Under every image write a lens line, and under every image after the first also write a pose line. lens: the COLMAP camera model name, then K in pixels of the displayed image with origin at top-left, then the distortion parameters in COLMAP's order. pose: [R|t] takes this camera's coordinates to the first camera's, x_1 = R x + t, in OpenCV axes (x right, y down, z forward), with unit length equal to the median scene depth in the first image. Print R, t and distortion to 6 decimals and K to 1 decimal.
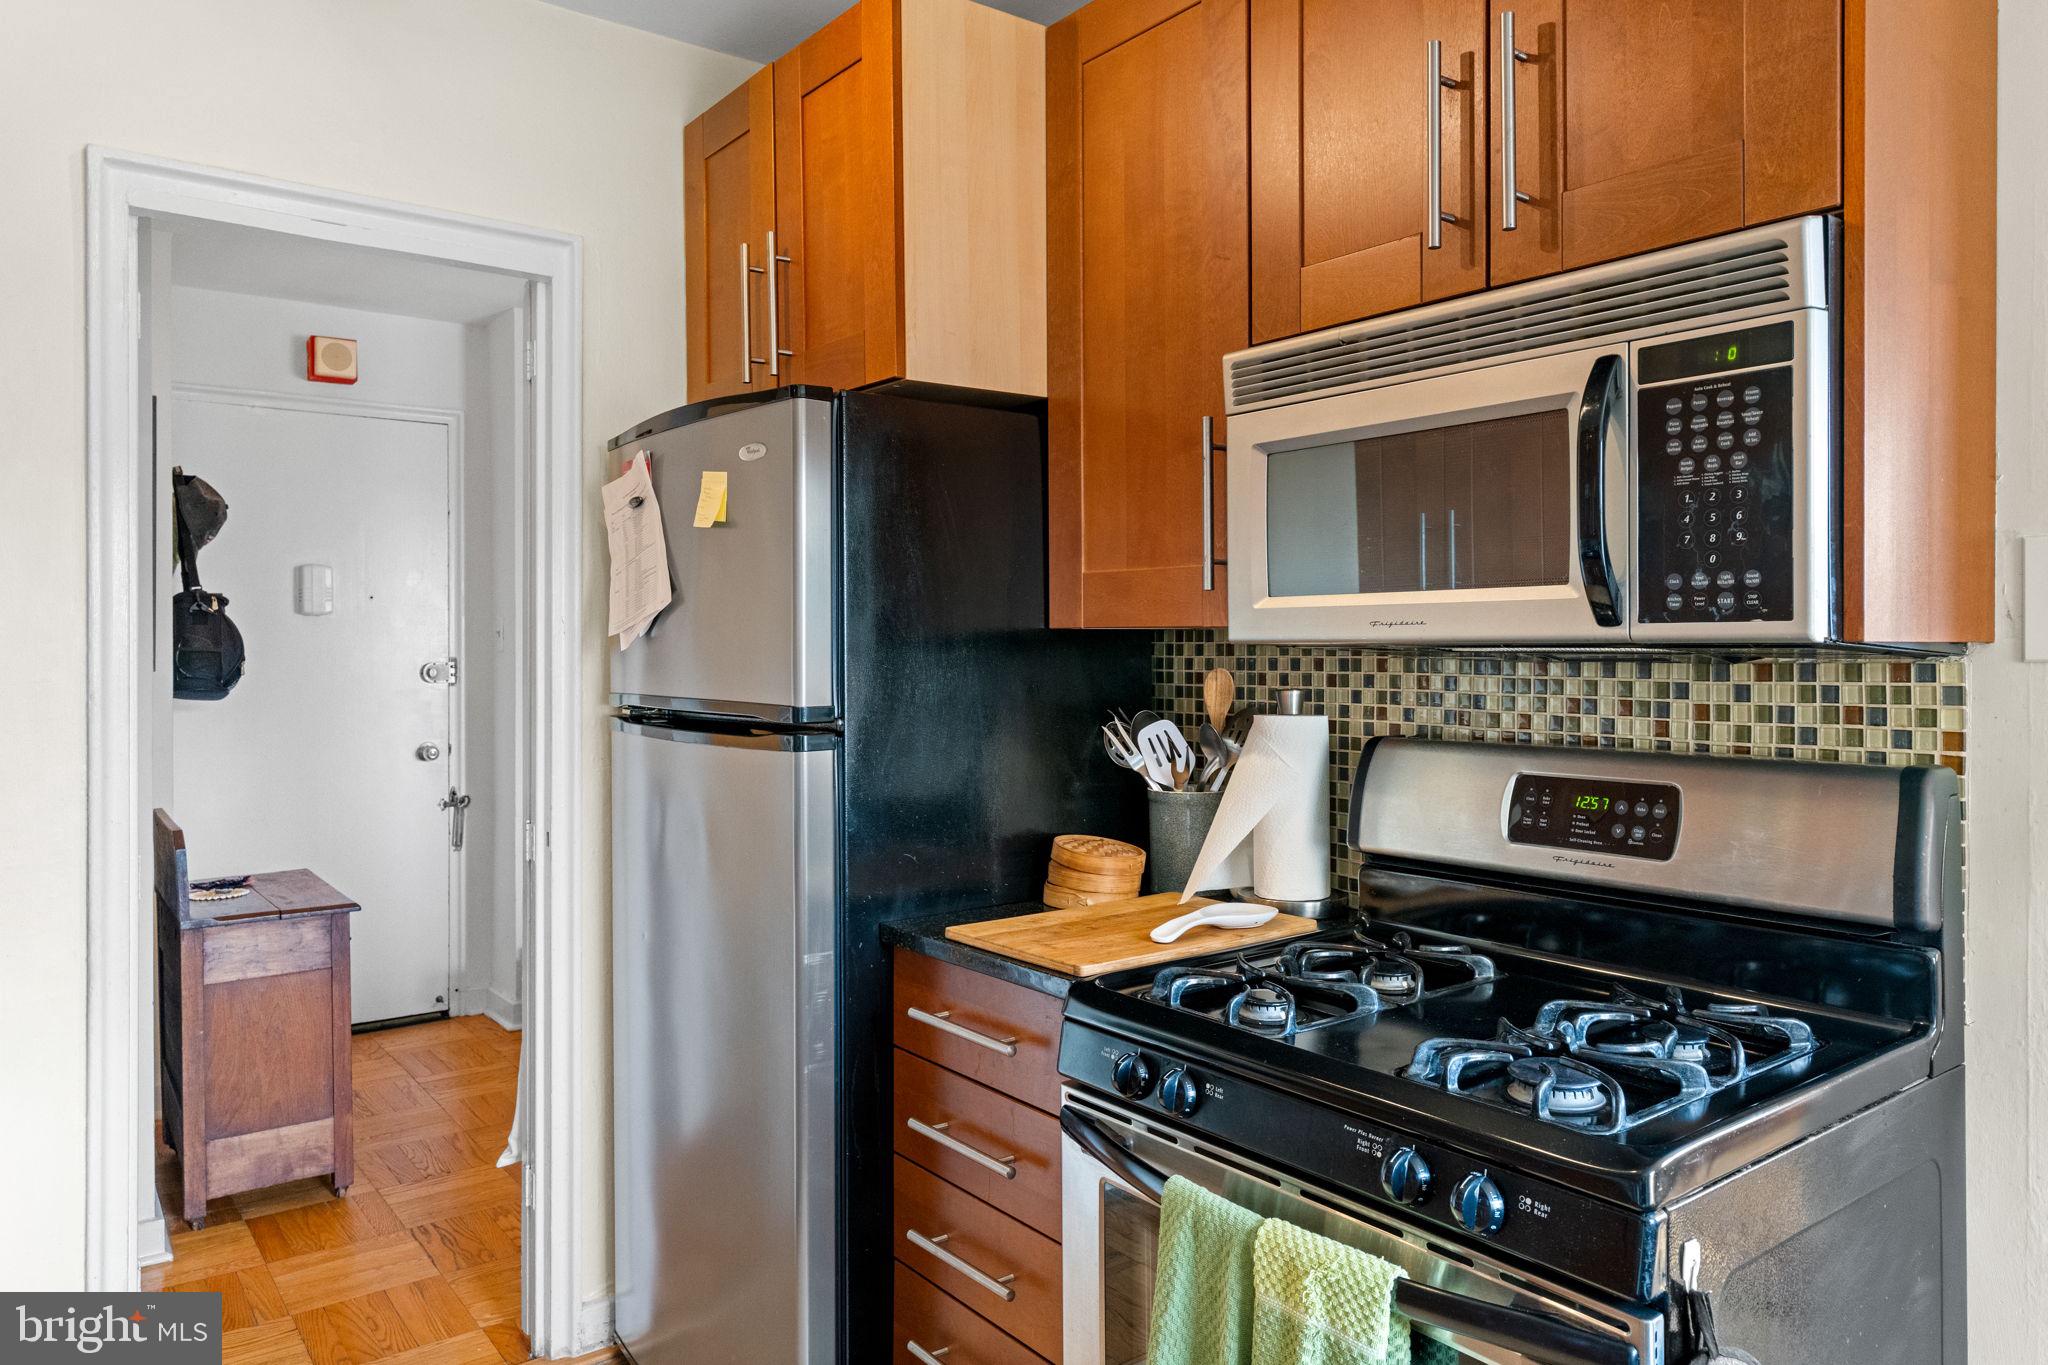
lens RADIAL K [[1378.4, 0, 1021.1], [0, 1378.4, 656.2], [0, 0, 1]] dist [0.000744, 0.001875]
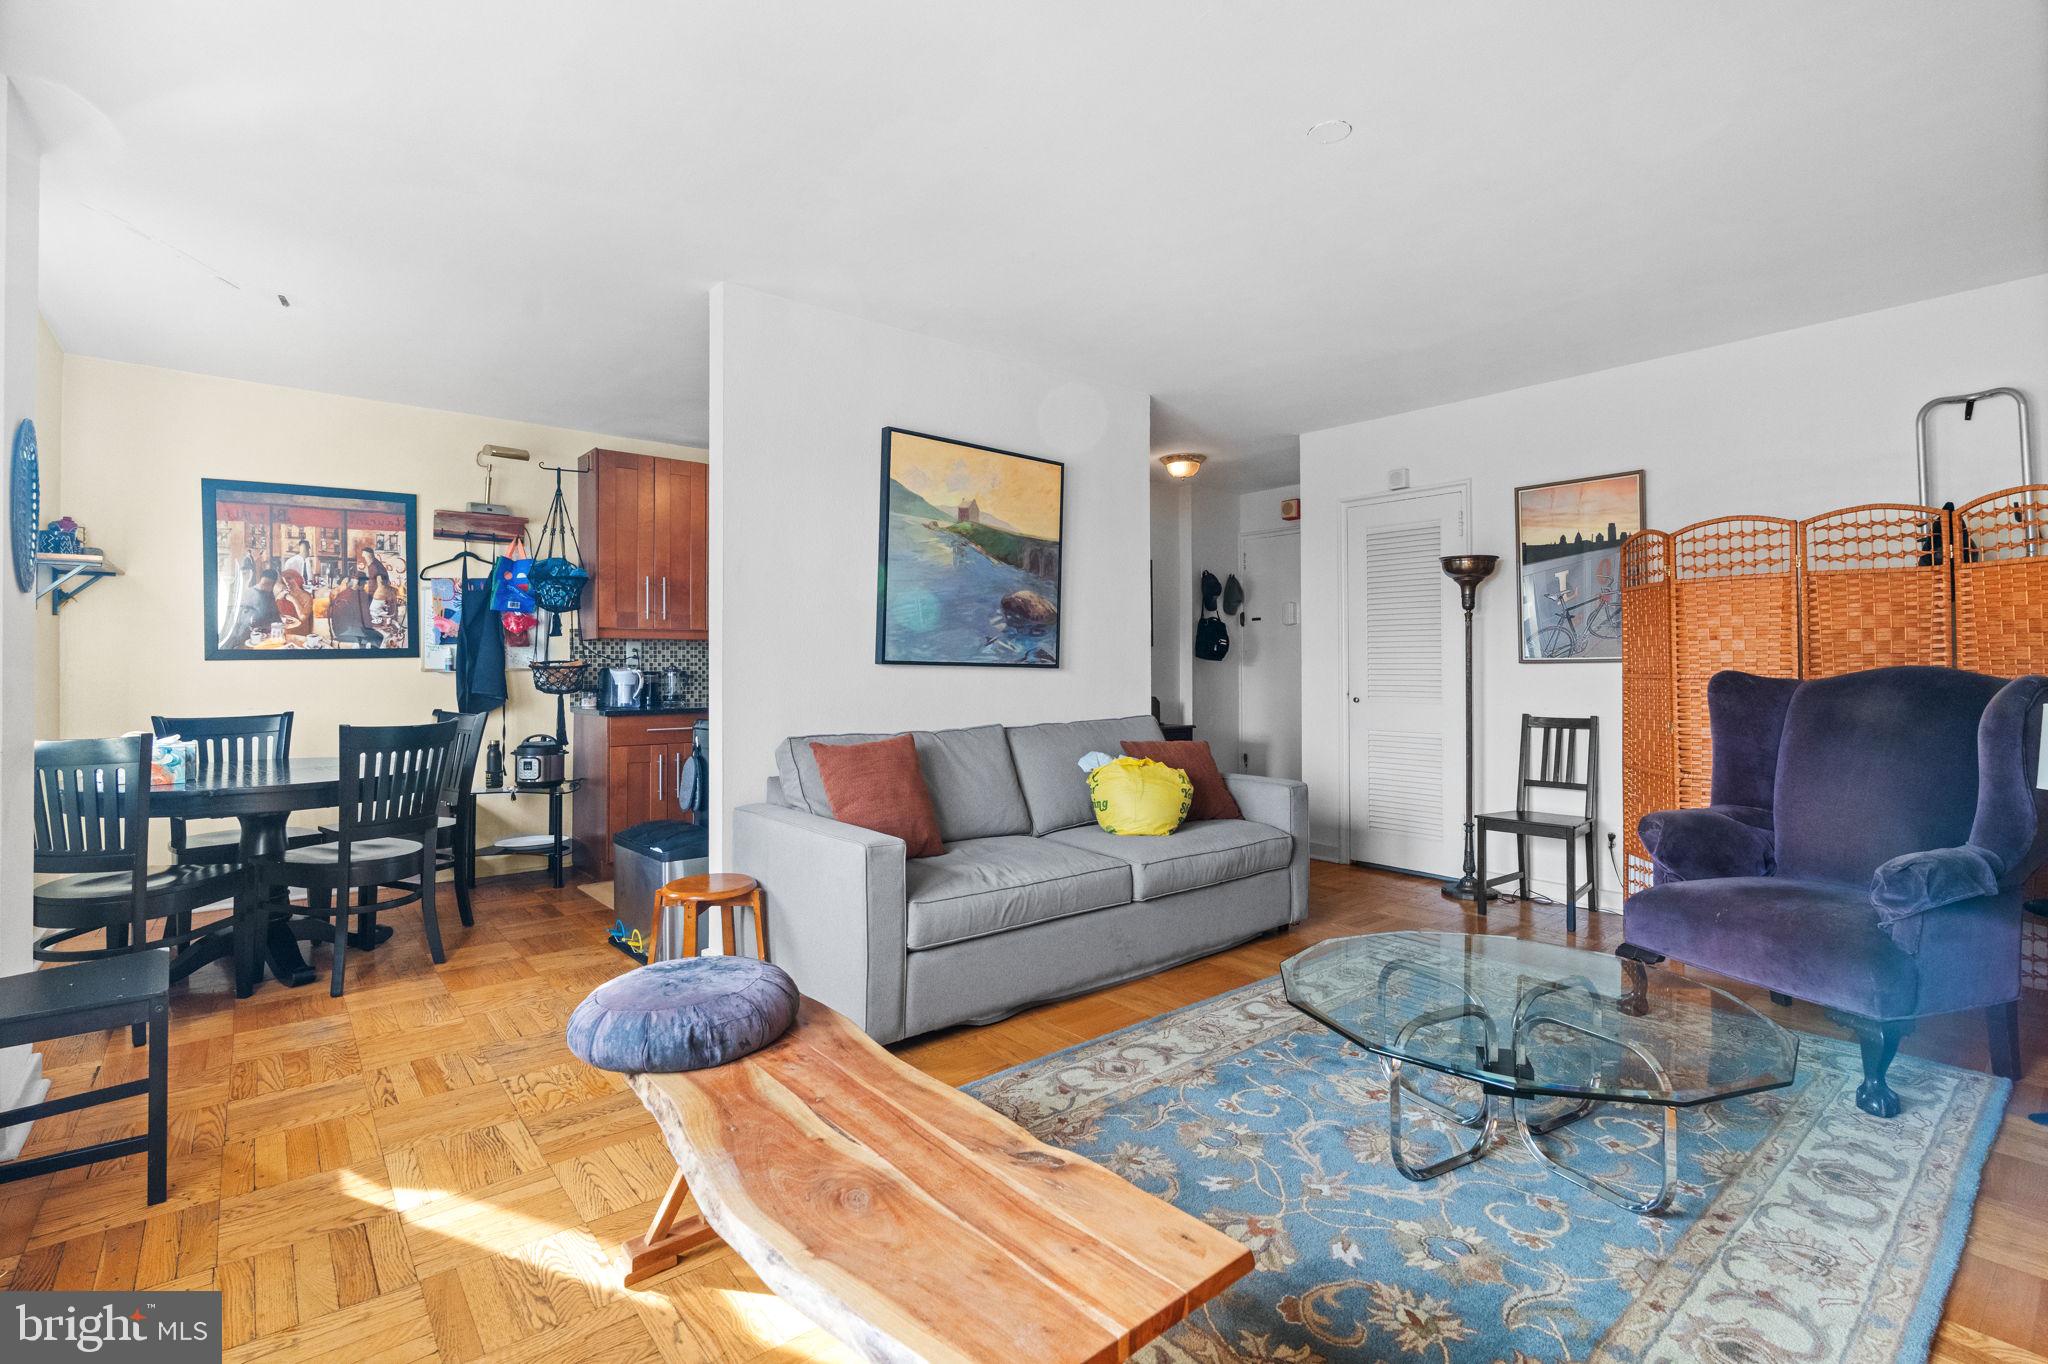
lens RADIAL K [[948.1, 0, 1024.4], [0, 948.1, 656.2], [0, 0, 1]] dist [-0.009267, 0.003747]
pose [[0.036496, -0.009663, -0.999287, 1.885976], [-0.001926, 0.999951, -0.009739, 0.067851], [0.999332, 0.002280, 0.036476, 0.960234]]
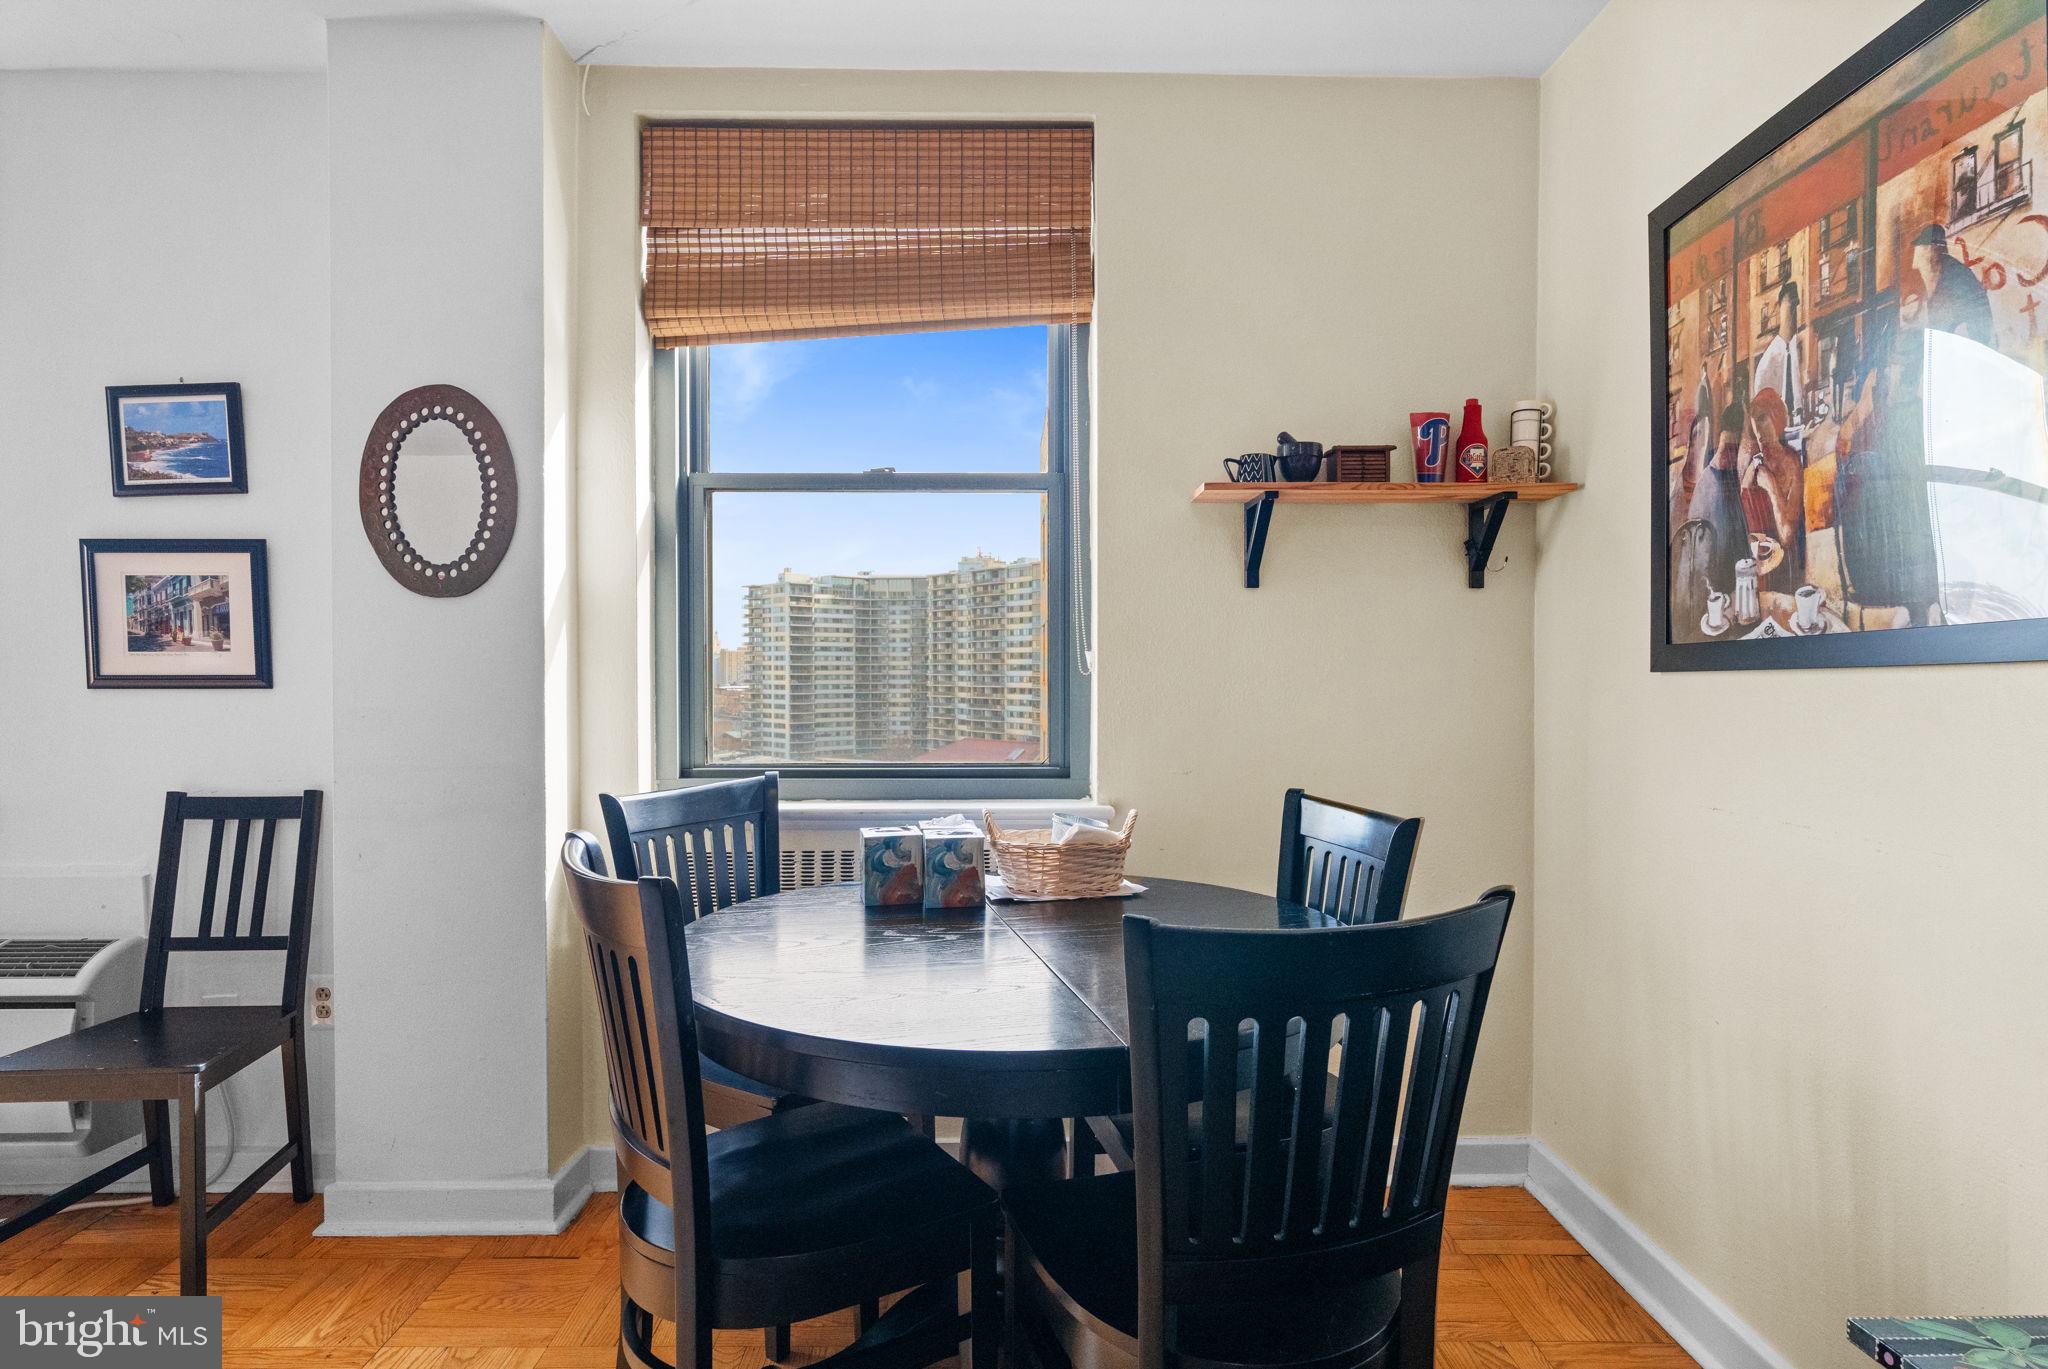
lens RADIAL K [[1108.1, 0, 1011.2], [0, 1108.1, 675.2], [0, 0, 1]] dist [-0.003491, -0.000572]
pose [[-0.794547, -0.003254, 0.607194, -0.066813], [0.003335, 0.999947, 0.009722, 0.053975], [-0.607193, 0.009750, -0.794494, 0.430402]]
